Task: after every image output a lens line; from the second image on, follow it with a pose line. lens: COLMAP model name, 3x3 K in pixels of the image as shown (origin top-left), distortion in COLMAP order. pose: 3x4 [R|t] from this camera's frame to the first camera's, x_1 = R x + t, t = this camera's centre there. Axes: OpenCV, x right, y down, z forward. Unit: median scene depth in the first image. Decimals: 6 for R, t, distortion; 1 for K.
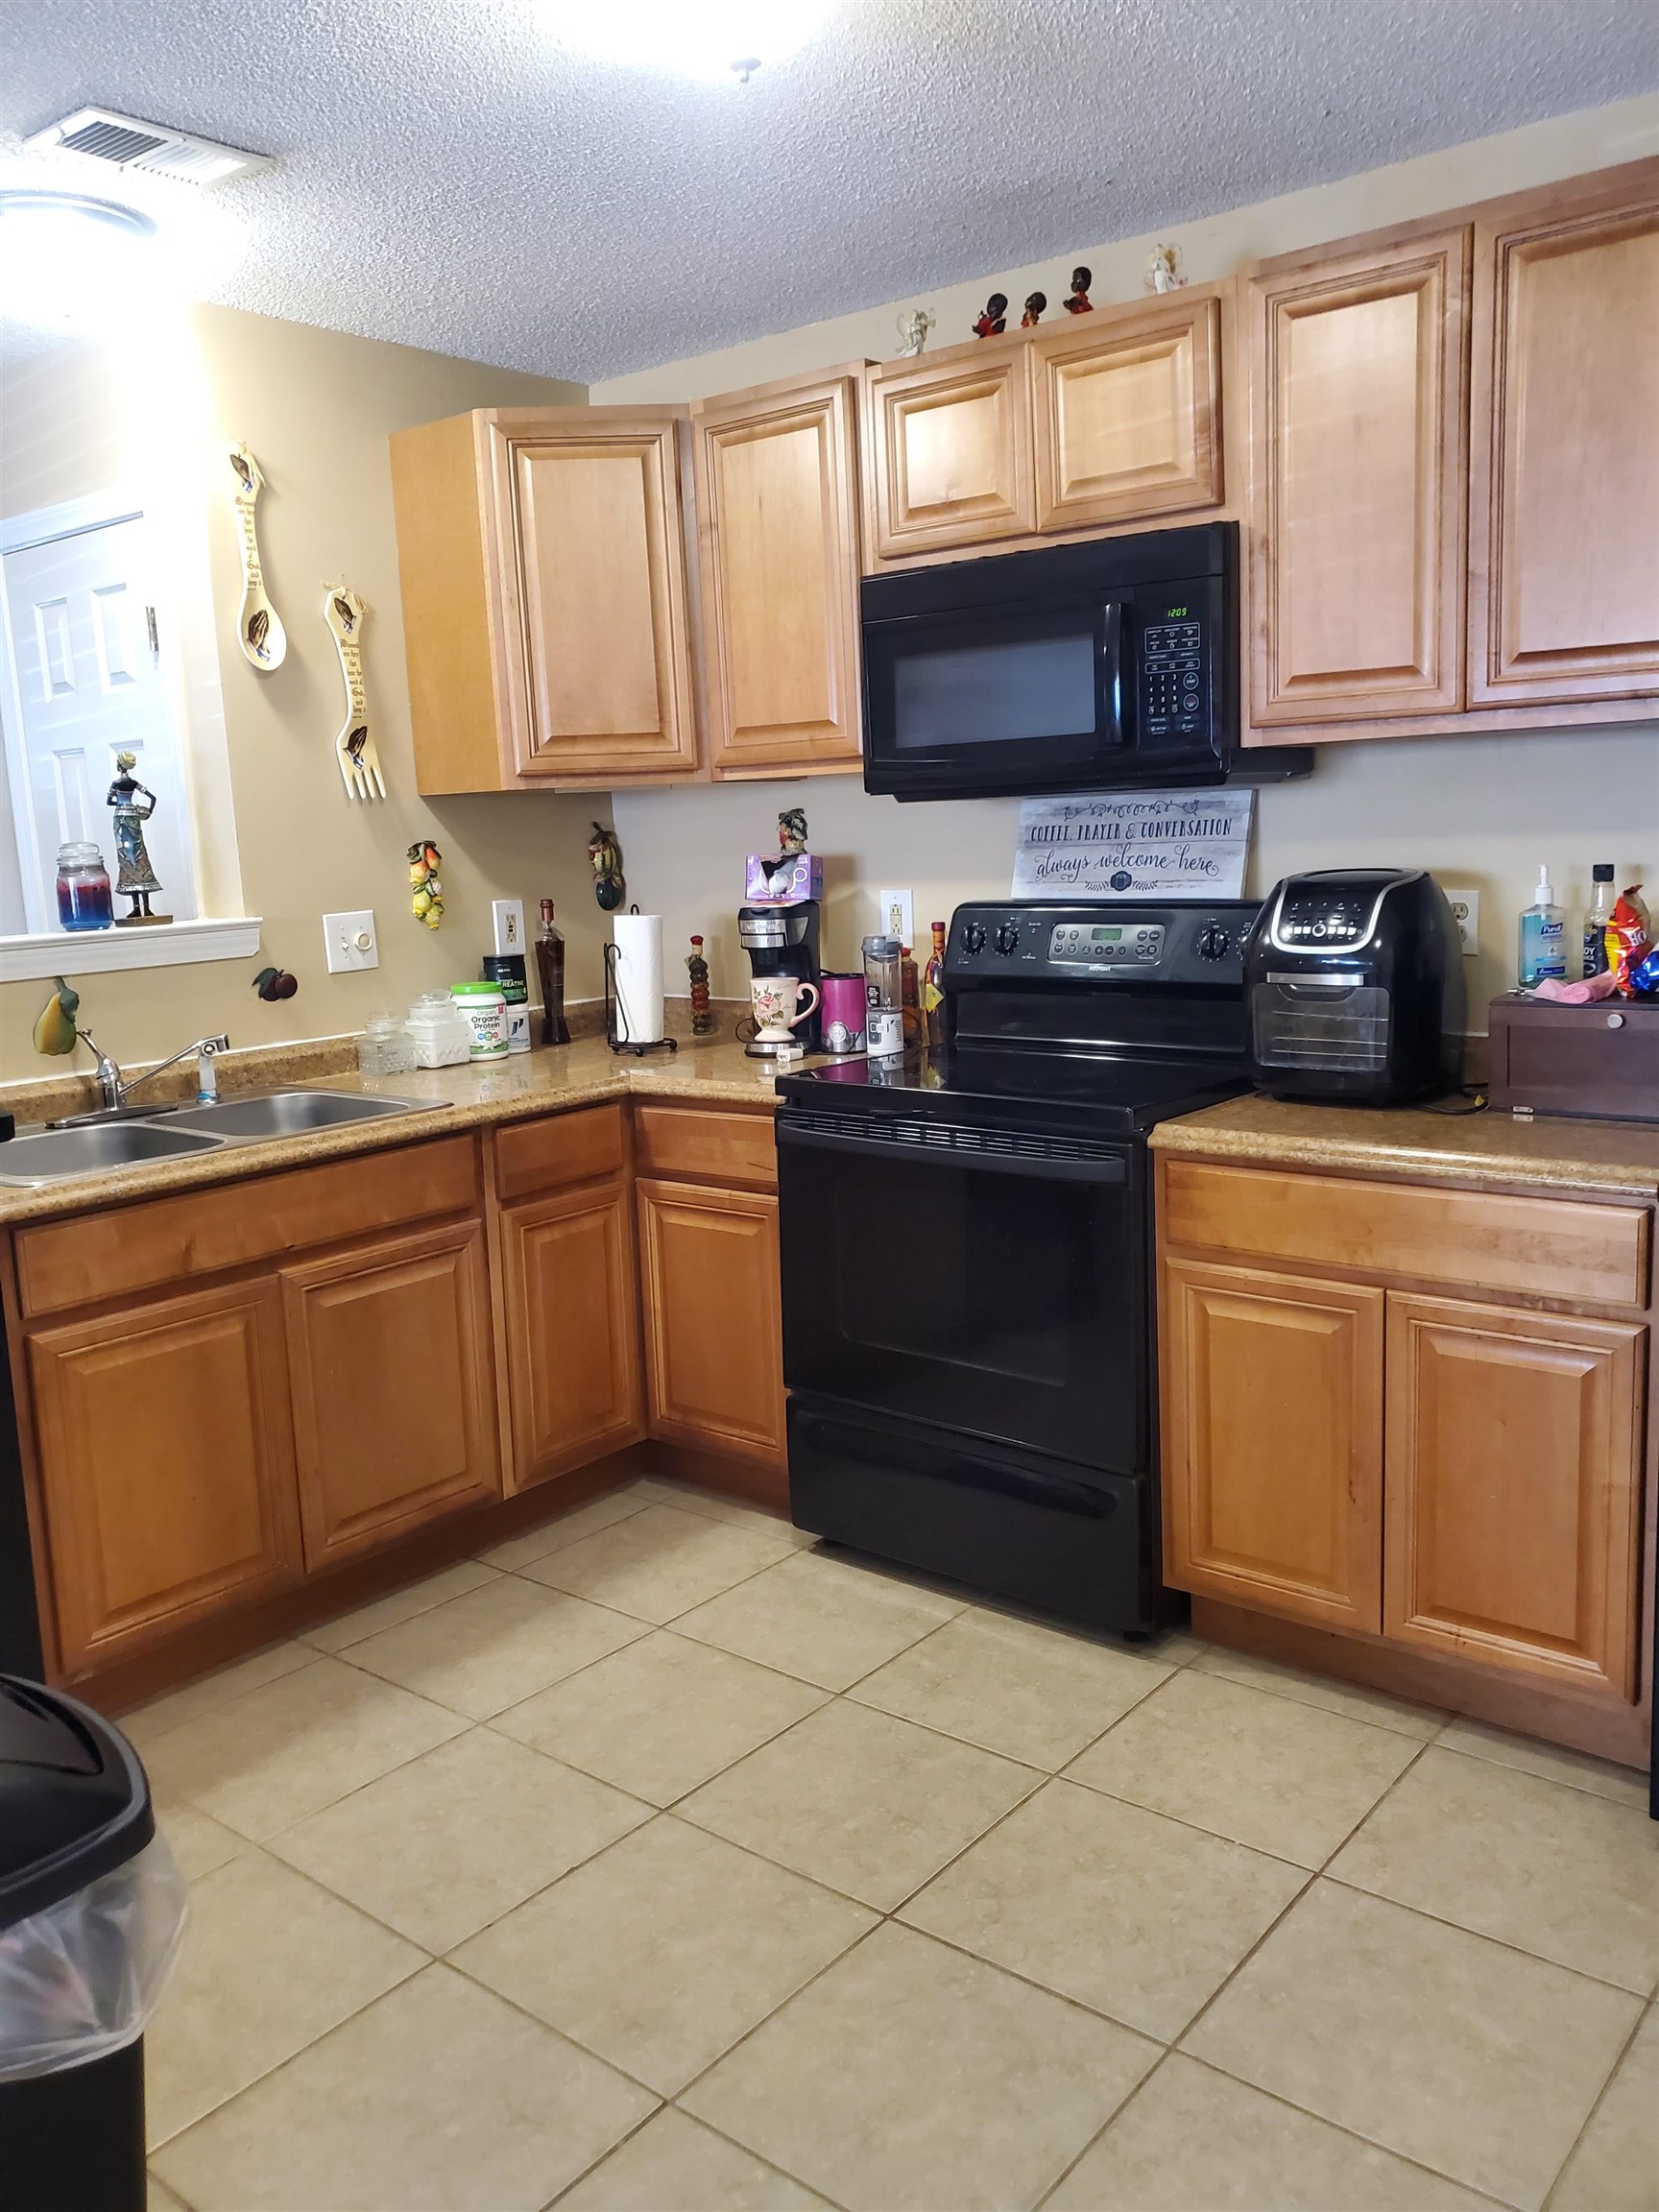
lens RADIAL K [[1746.7, 0, 838.3], [0, 1746.7, 1067.3], [0, 0, 1]] dist [0.004425, -0.004552]
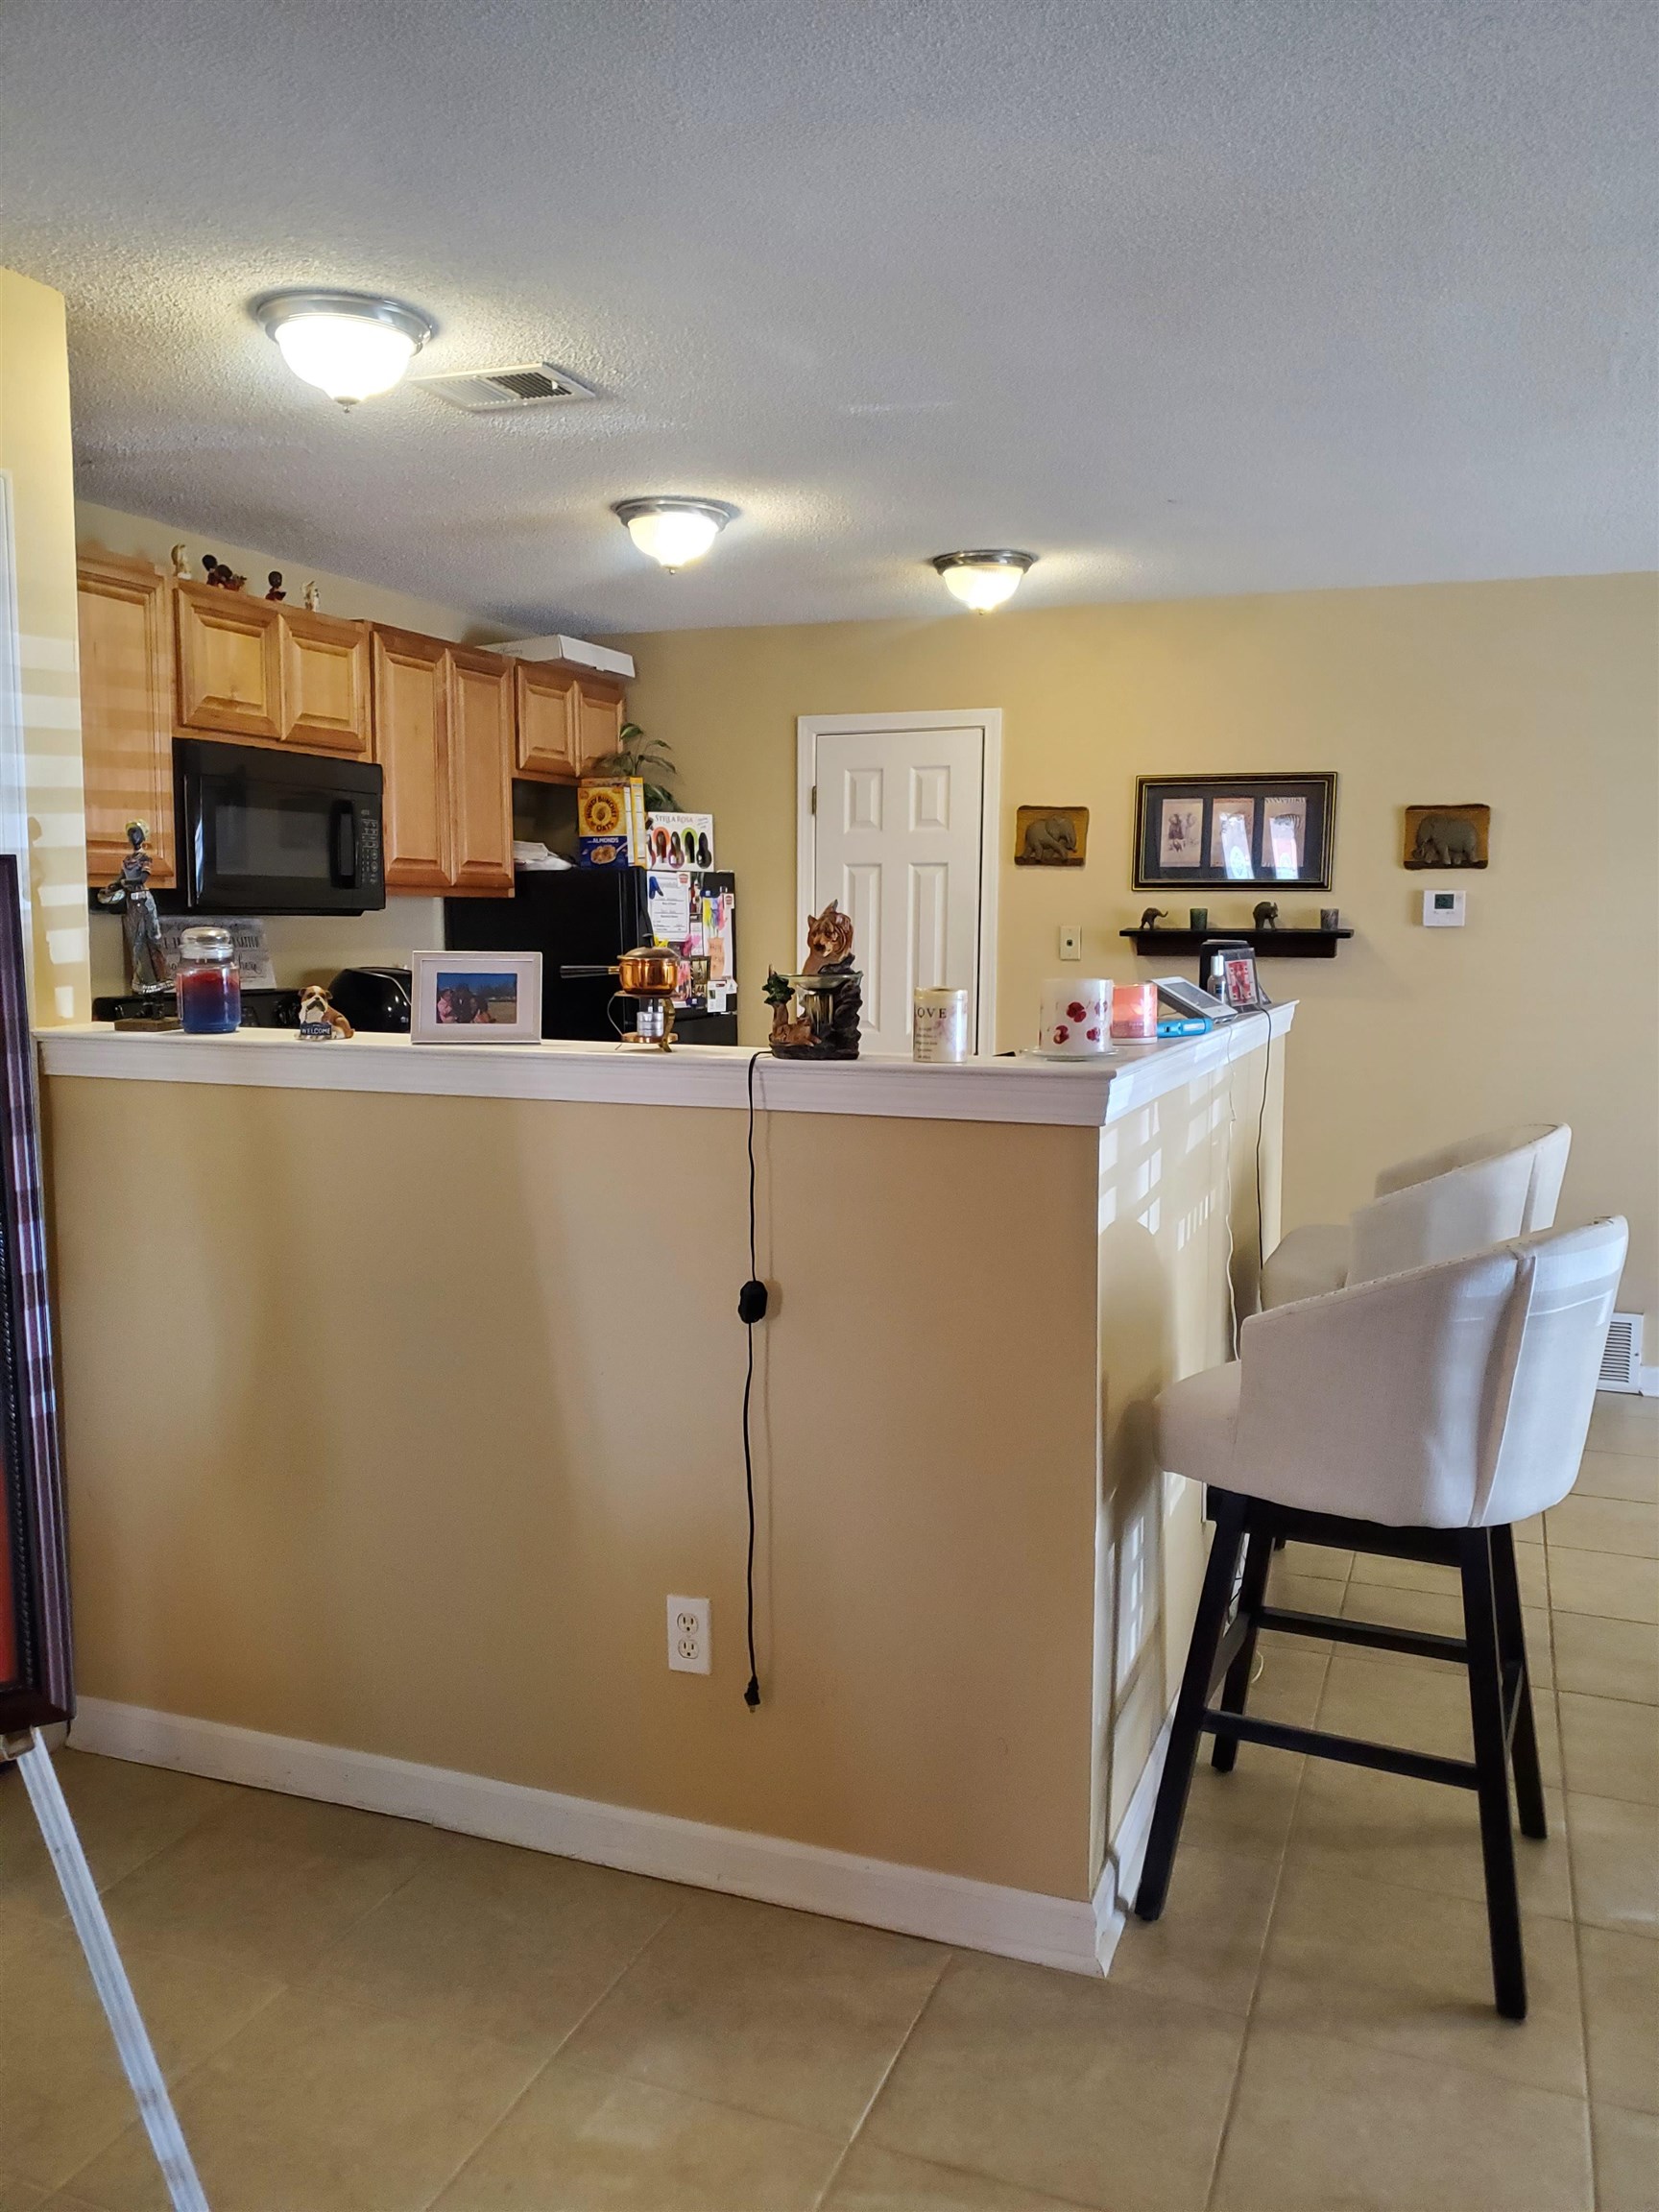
lens RADIAL K [[1715.4, 0, 801.5], [0, 1715.4, 1120.6], [0, 0, 1]] dist [0.154615, -0.399978]
pose [[-0.281021, -0.078720, 0.956468, -1.392398], [0.130160, 0.984295, 0.119252, -0.102367], [-0.950834, 0.158006, -0.266362, 0.987341]]
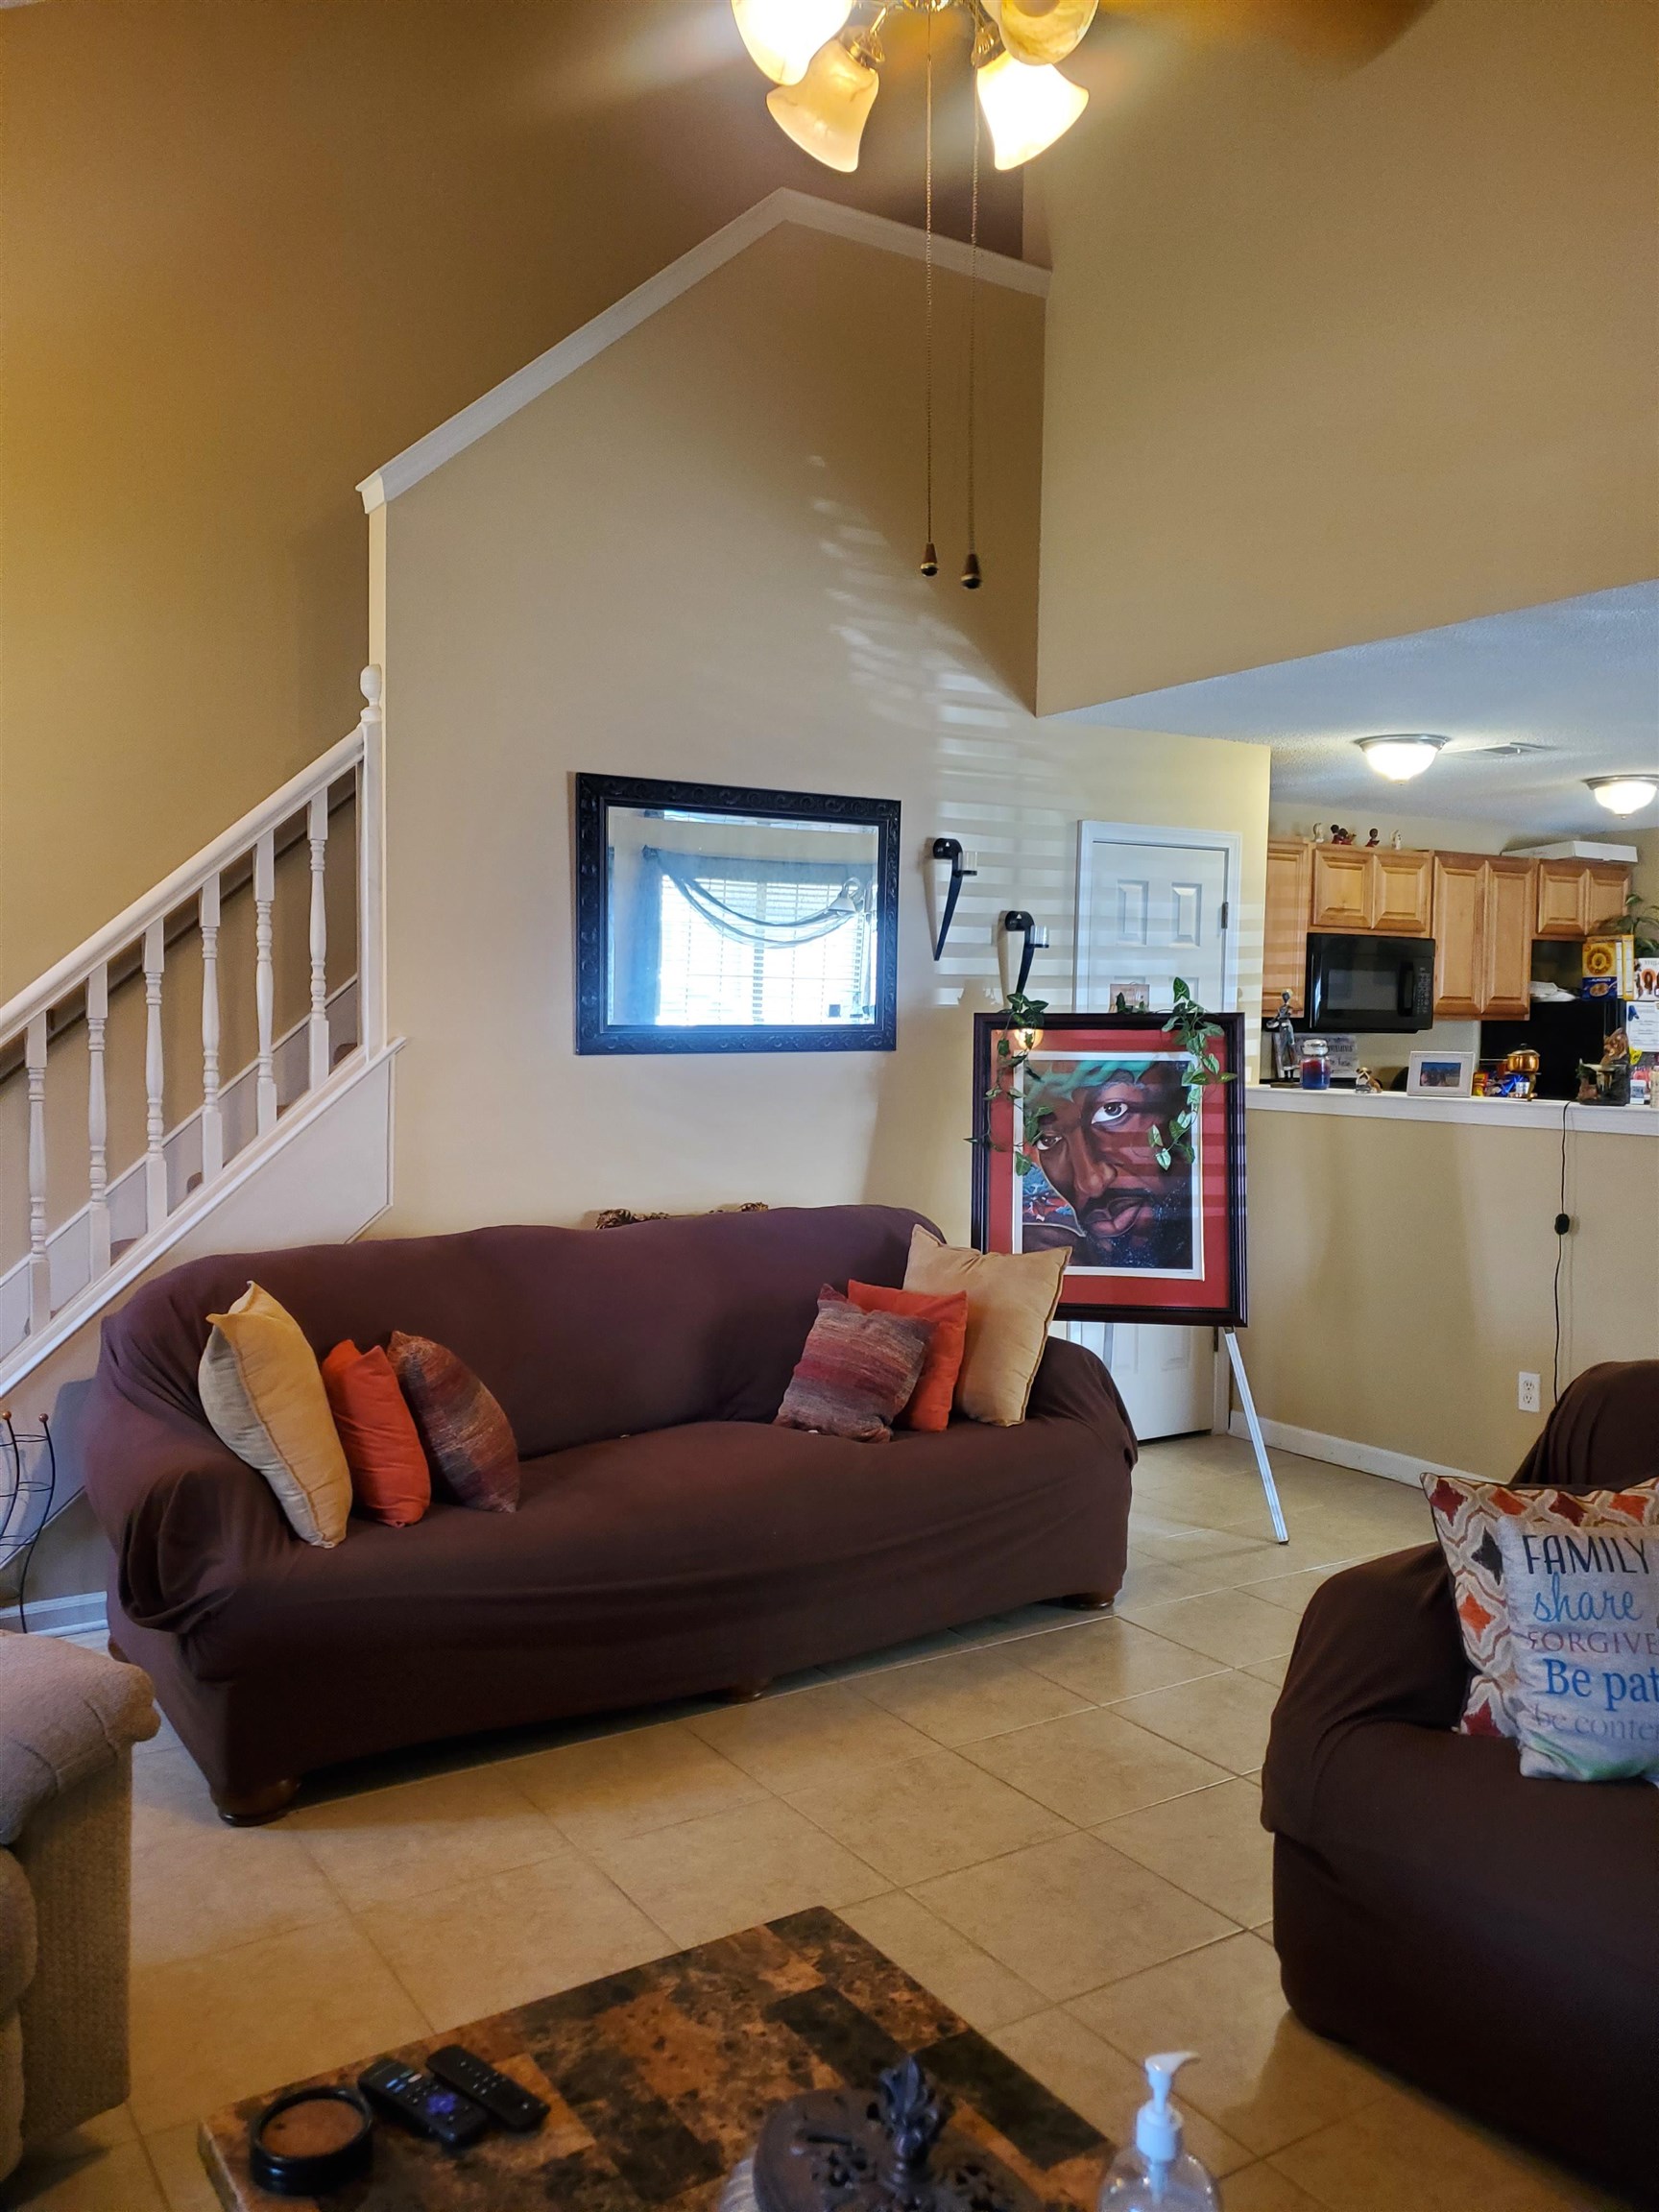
lens RADIAL K [[1735.0, 0, 828.7], [0, 1735.0, 1114.1], [0, 0, 1]] dist [0.013695, -0.001654]
pose [[0.318799, -0.012511, 0.947740, -2.379200], [0.102605, 0.994492, -0.021386, -0.067721], [-0.942252, 0.104061, 0.318327, 0.931848]]
